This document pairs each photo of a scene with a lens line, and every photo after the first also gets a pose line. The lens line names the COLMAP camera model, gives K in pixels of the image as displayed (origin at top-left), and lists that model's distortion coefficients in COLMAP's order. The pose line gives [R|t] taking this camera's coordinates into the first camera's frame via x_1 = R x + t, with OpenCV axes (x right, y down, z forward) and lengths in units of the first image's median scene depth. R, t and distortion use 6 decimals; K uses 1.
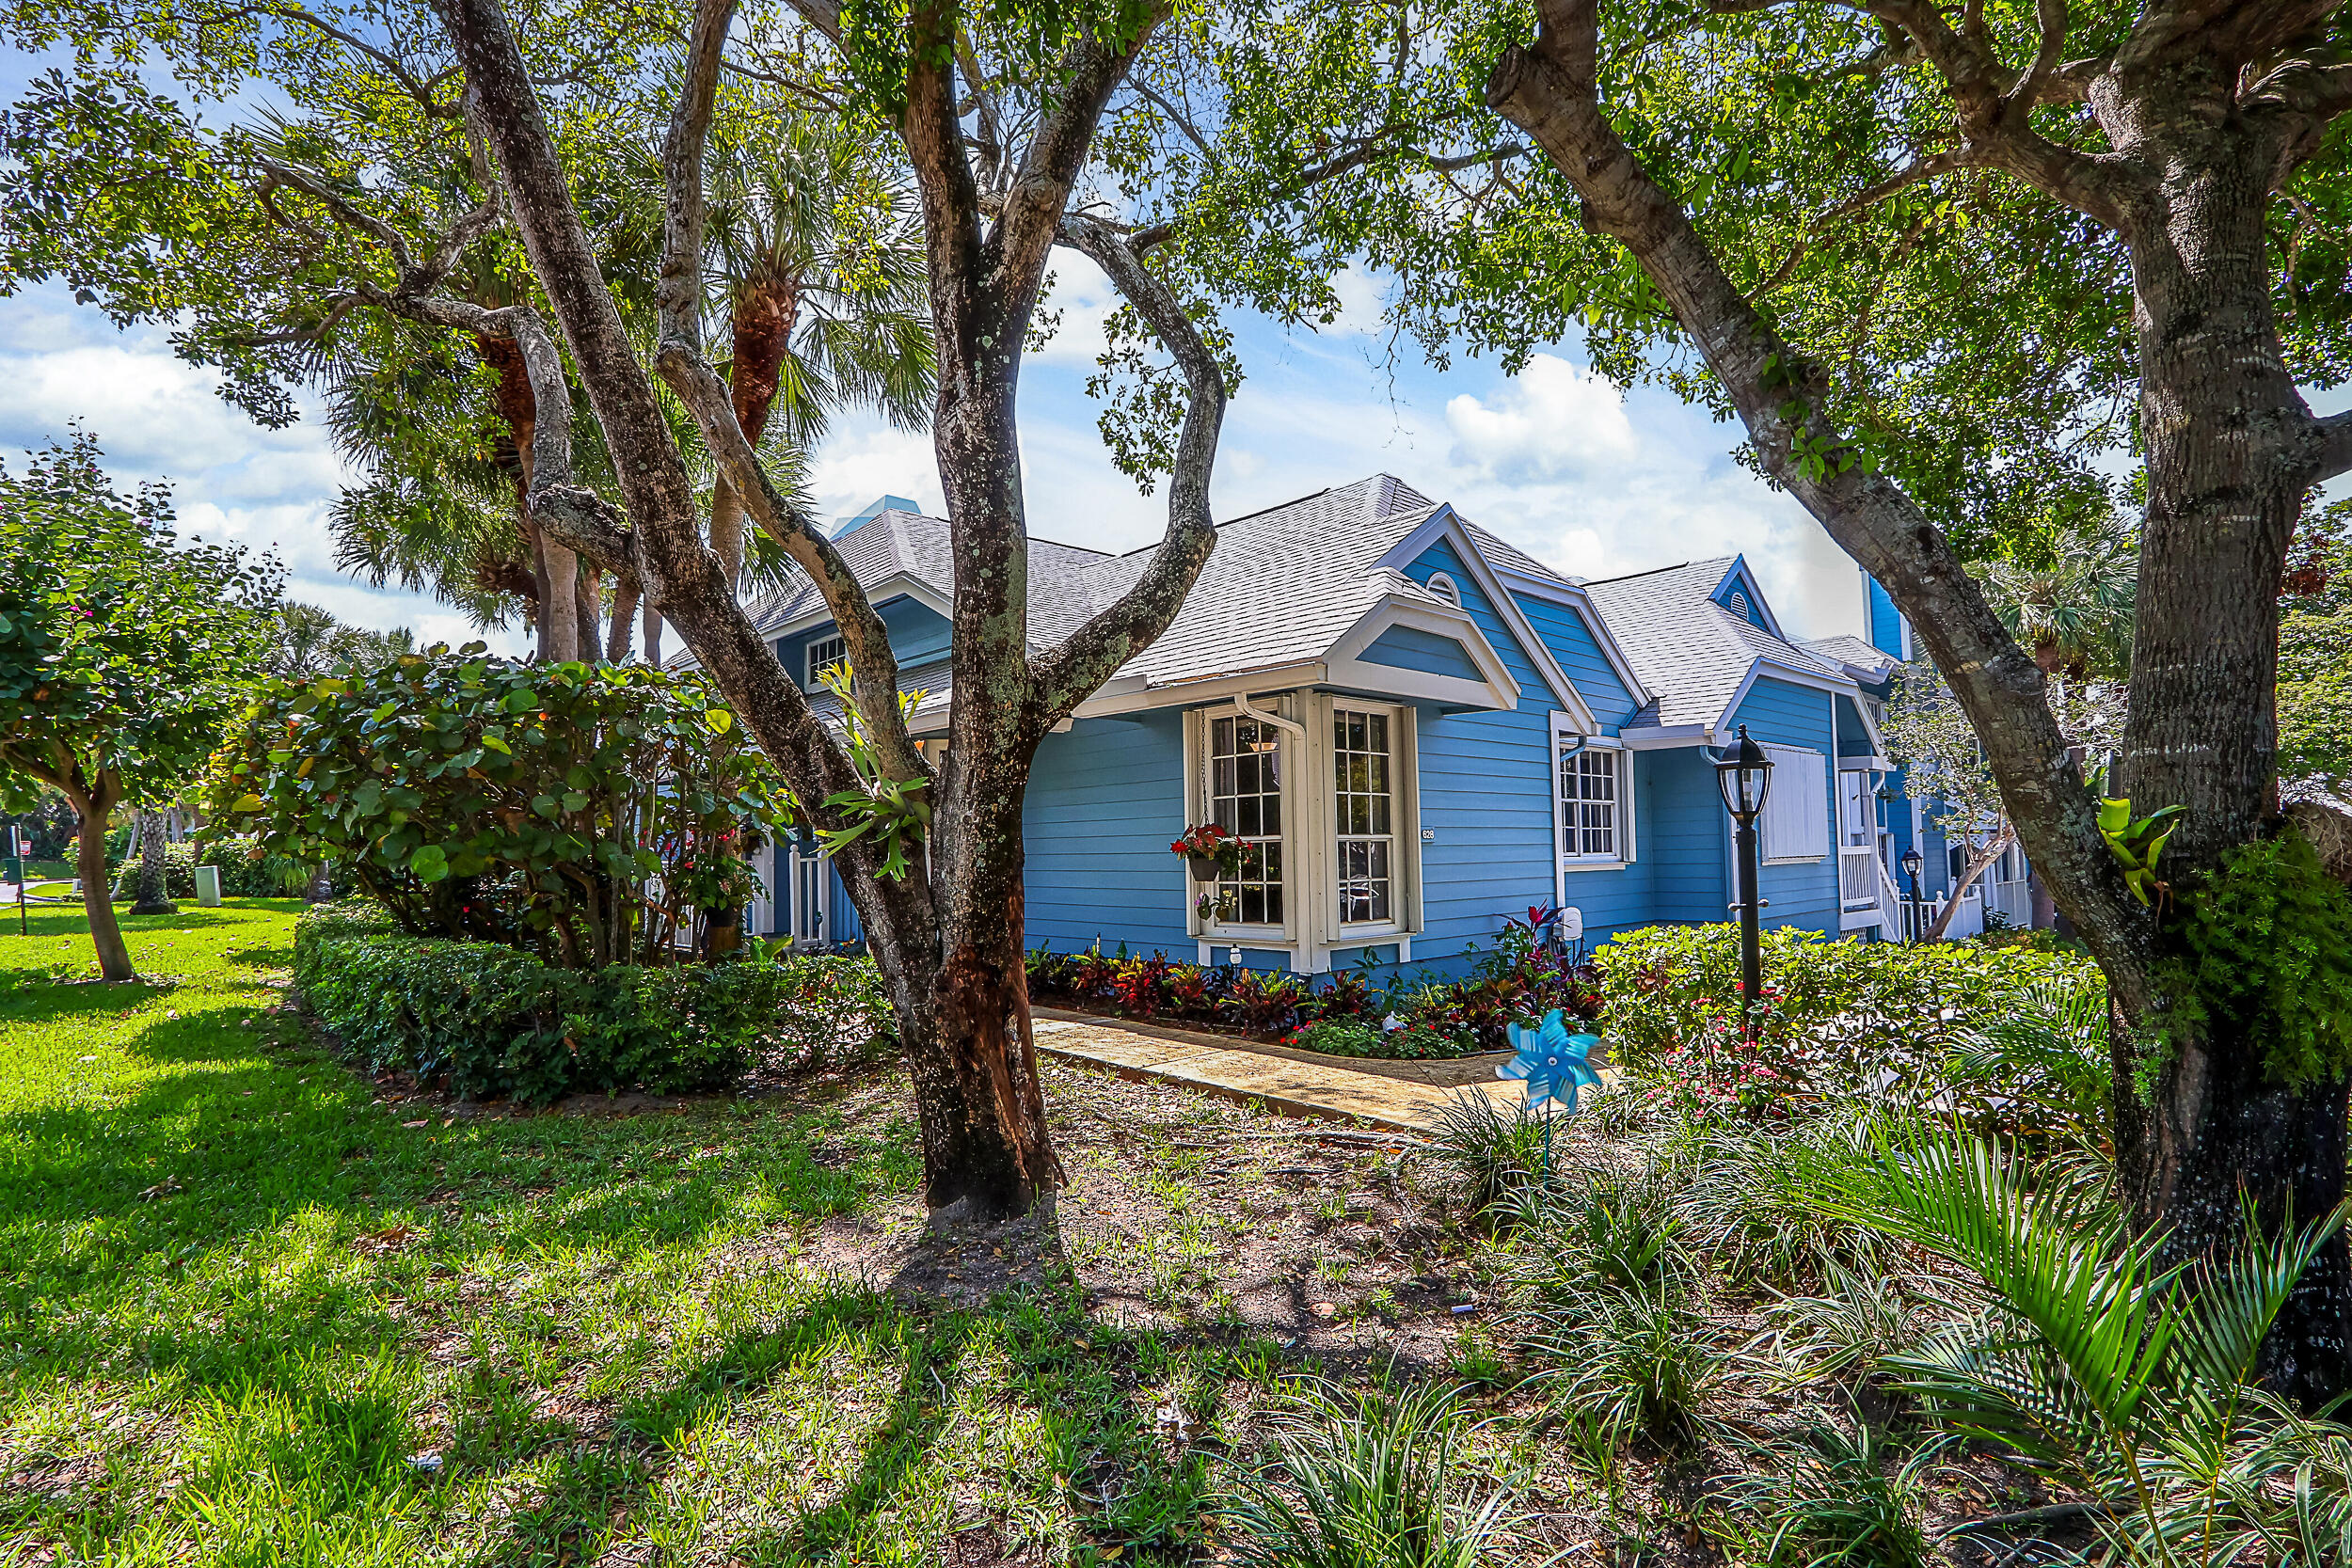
lens RADIAL K [[1096.4, 0, 1167.5], [0, 1096.4, 788.4], [0, 0, 1]] dist [-0.000523, -0.000022]
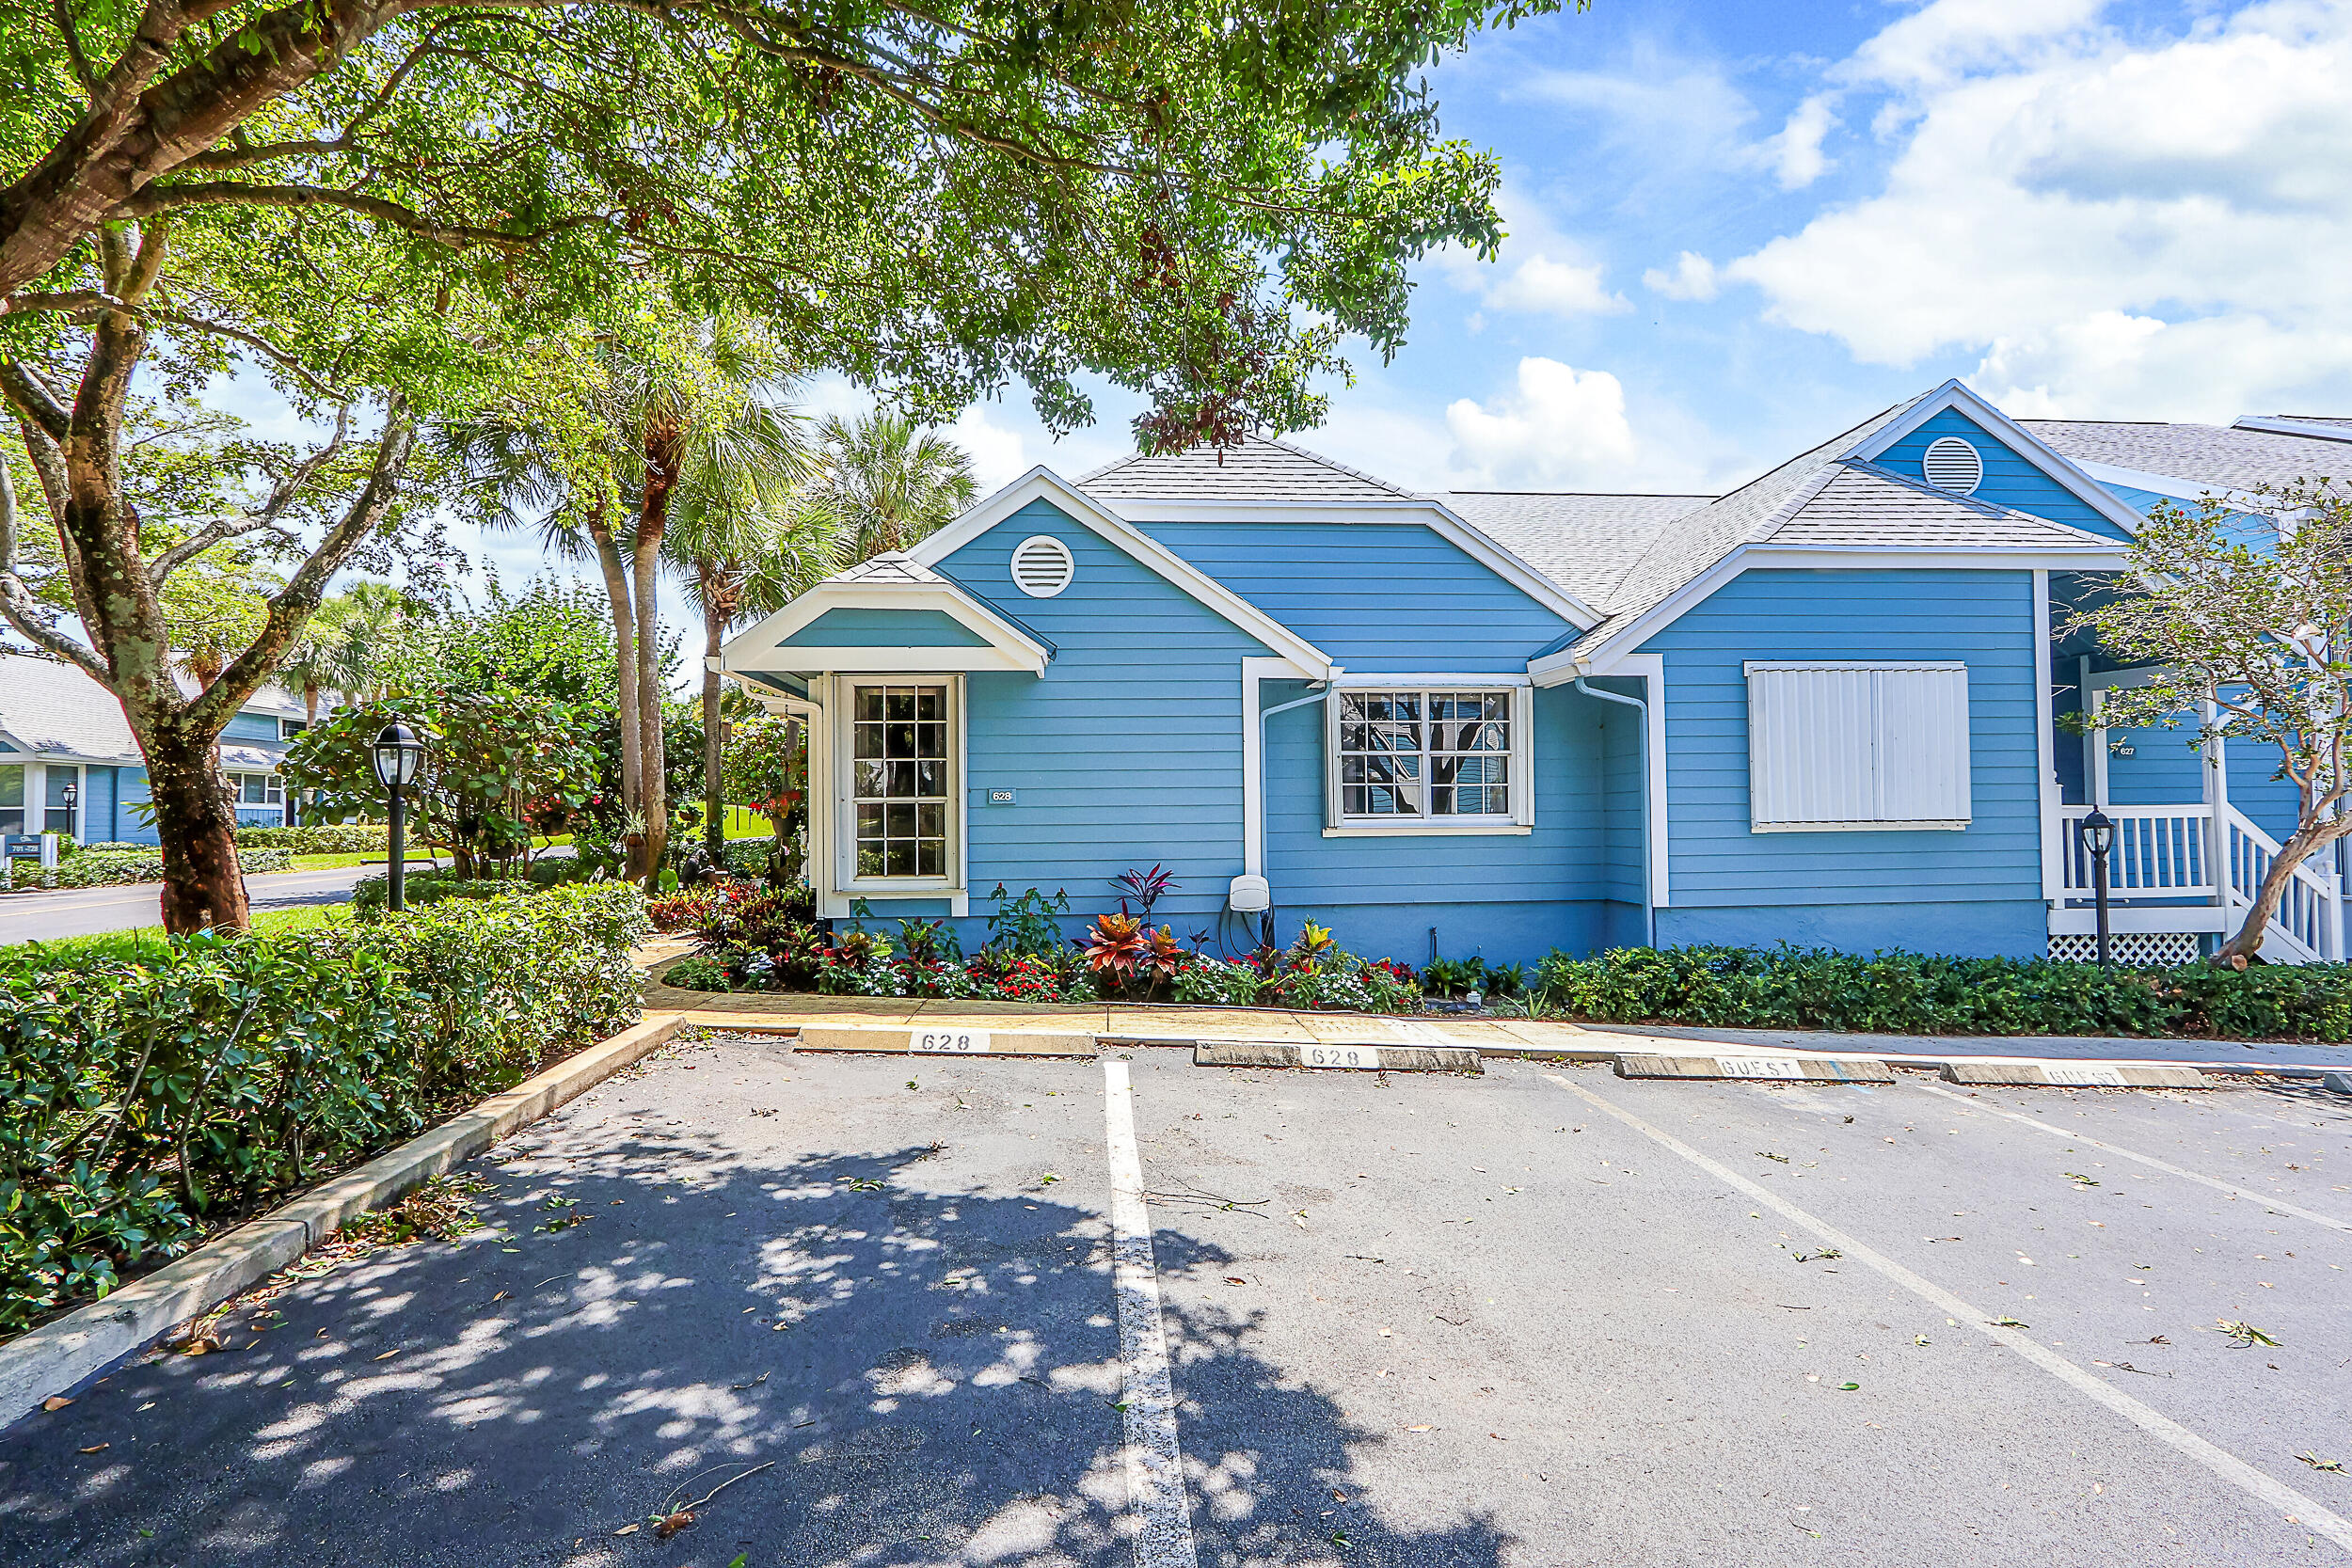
lens RADIAL K [[1086.3, 0, 1176.1], [0, 1086.3, 781.4], [0, 0, 1]] dist [-0.002244, -0.000289]
pose [[0.787547, -0.015087, -0.616070, 0.854046], [0.035333, 0.999161, 0.020699, 0.010513], [0.615241, -0.038069, 0.787420, 0.247489]]
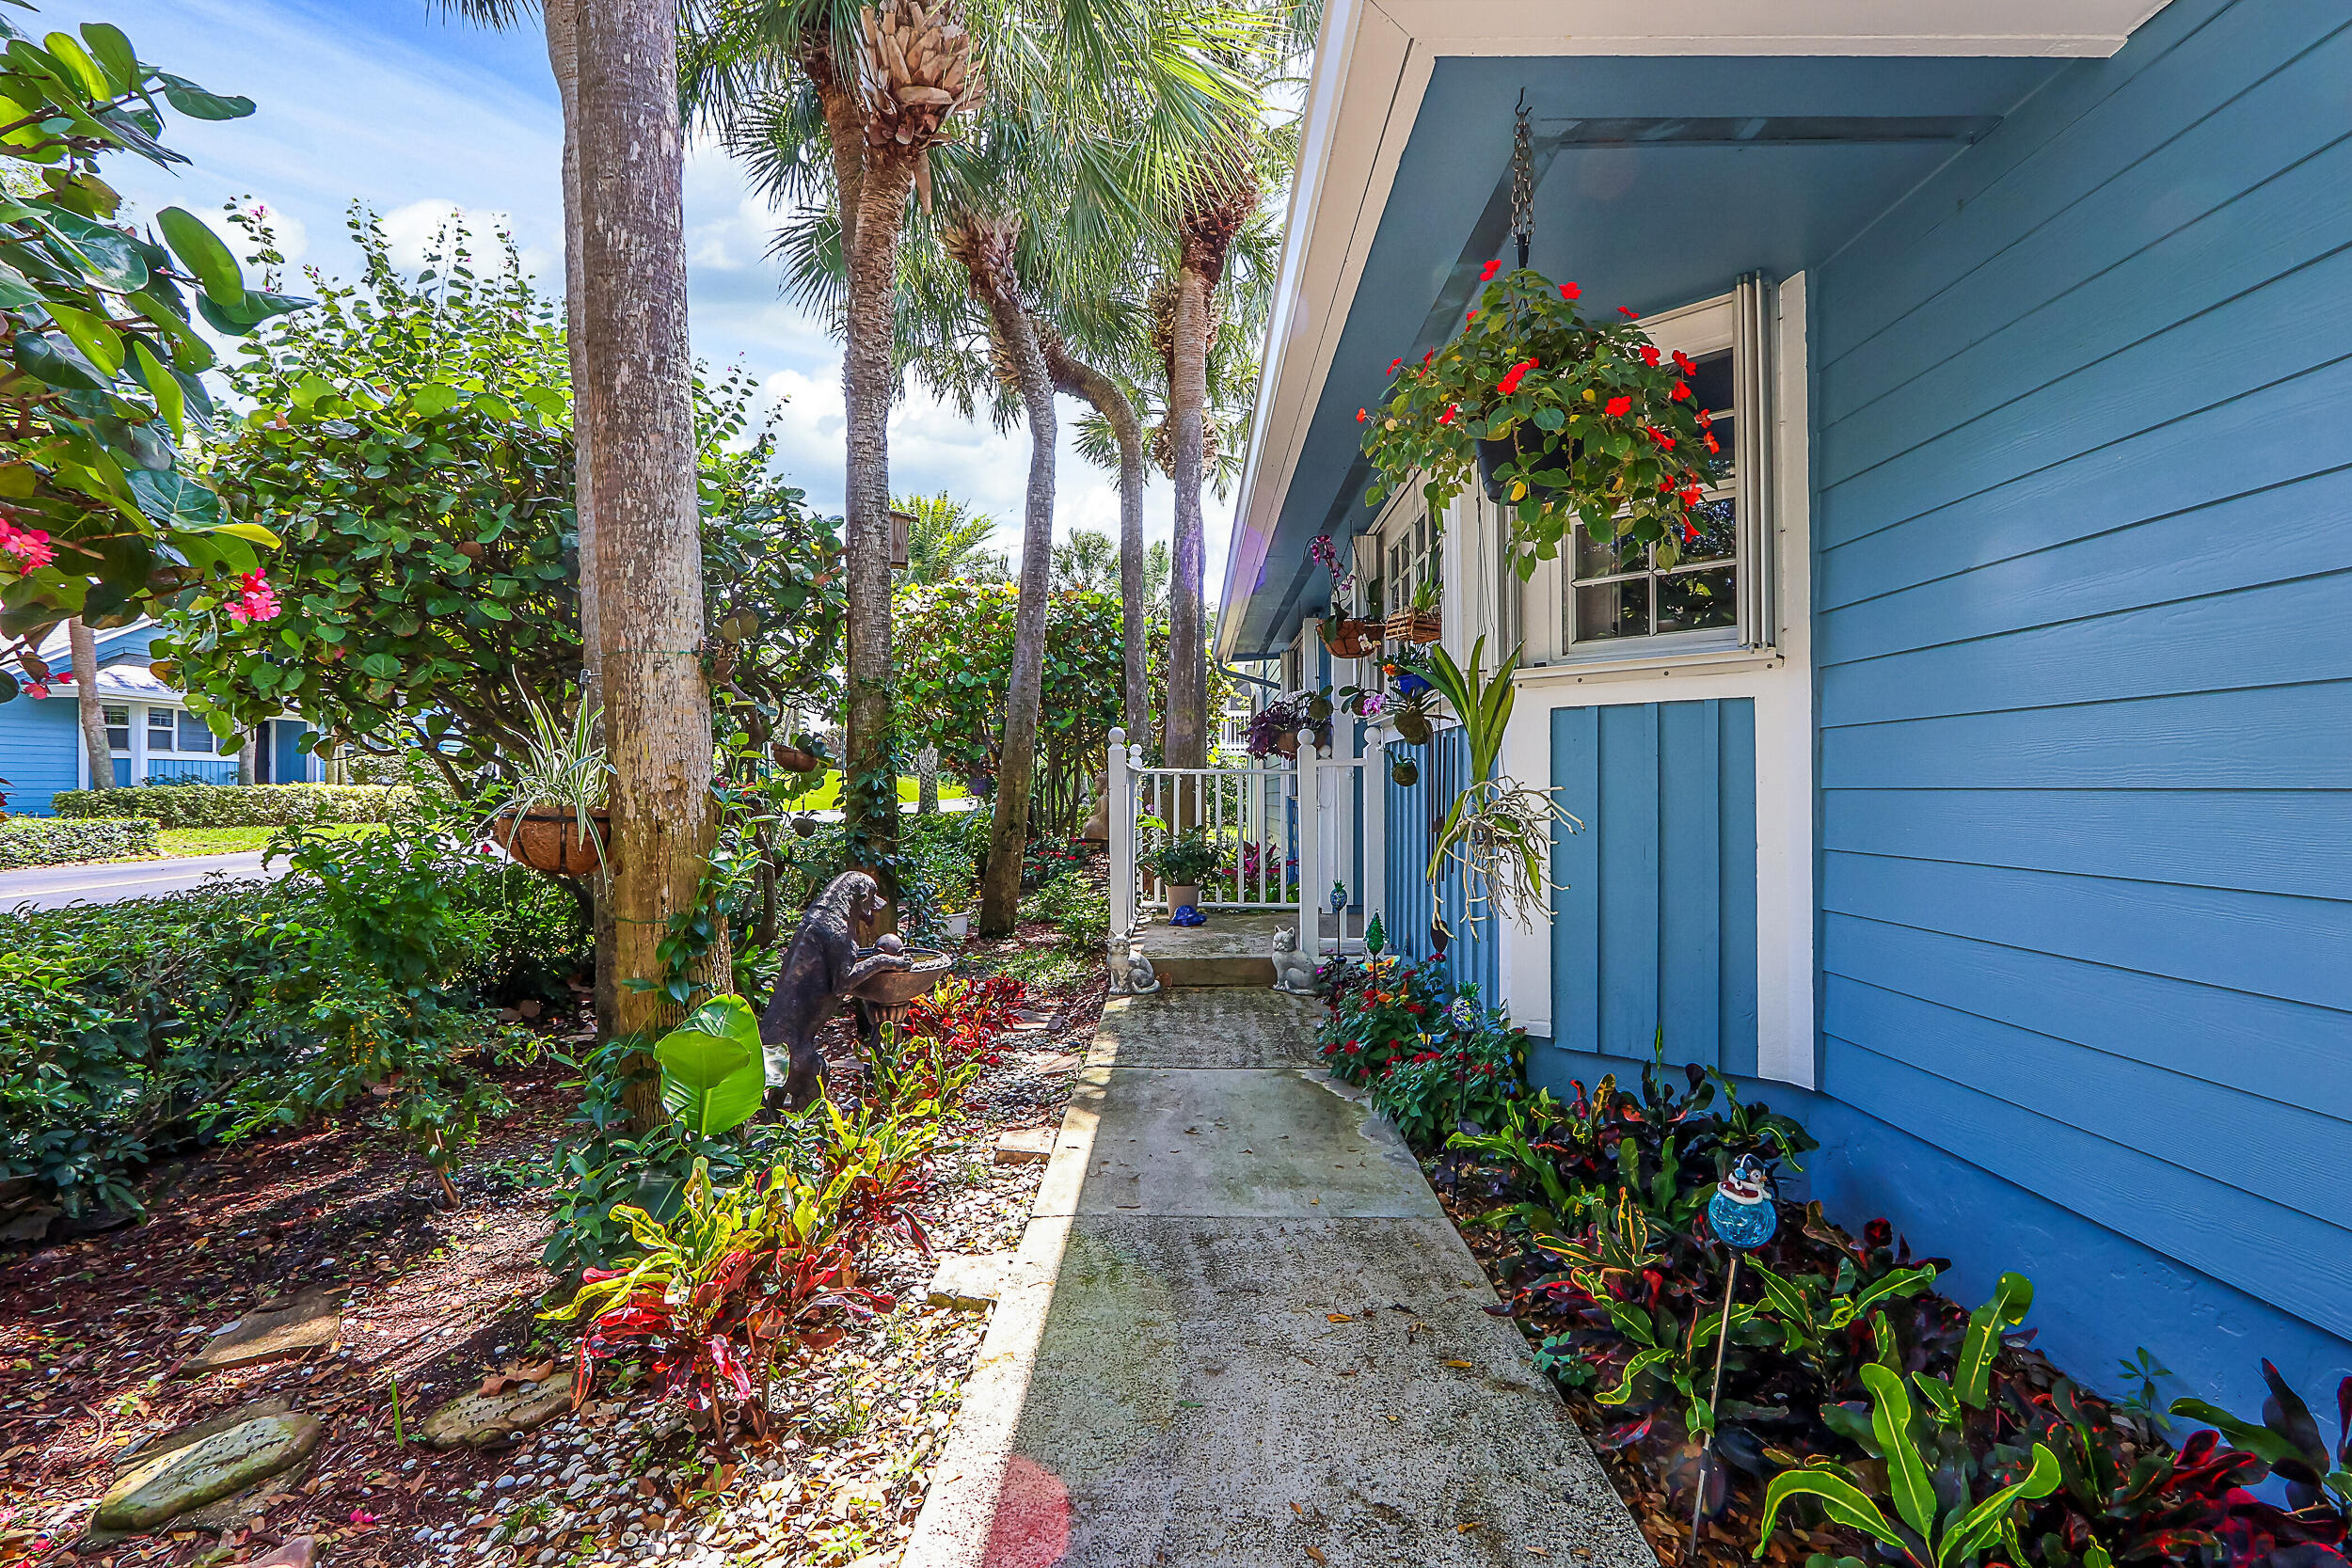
lens RADIAL K [[1086.3, 0, 1176.1], [0, 1086.3, 781.4], [0, 0, 1]] dist [-0.002244, -0.000289]
pose [[0.733189, 0.009548, -0.679958, -0.067059], [0.027554, 0.998663, 0.043735, 0.057603], [0.679466, -0.050802, 0.731946, 0.729730]]
